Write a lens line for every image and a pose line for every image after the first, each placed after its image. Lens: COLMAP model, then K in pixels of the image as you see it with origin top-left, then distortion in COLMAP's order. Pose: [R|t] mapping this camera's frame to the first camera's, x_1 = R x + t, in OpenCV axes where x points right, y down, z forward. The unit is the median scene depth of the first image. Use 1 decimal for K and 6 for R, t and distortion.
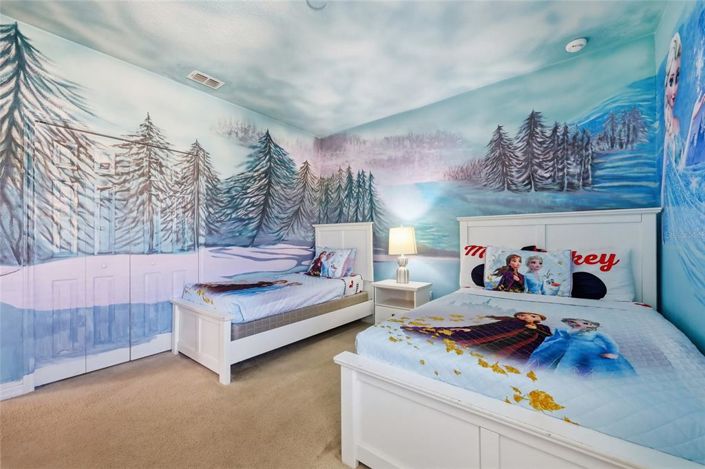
lens RADIAL K [[287.1, 0, 353.2], [0, 287.1, 237.8], [0, 0, 1]] dist [0.000307, -0.000169]
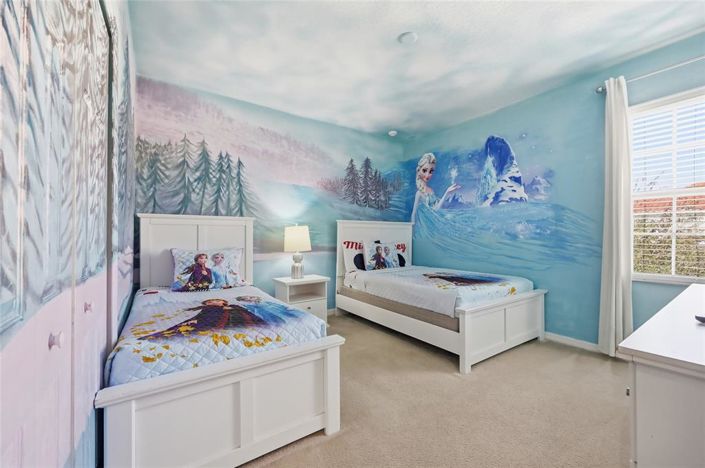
lens RADIAL K [[287.1, 0, 353.2], [0, 287.1, 237.3], [0, 0, 1]] dist [0.000307, -0.000169]
pose [[0.288614, -0.006233, 0.957425, -0.723585], [-0.006495, 0.999943, 0.008468, -0.003249], [-0.957424, -0.008662, 0.288557, 0.462977]]
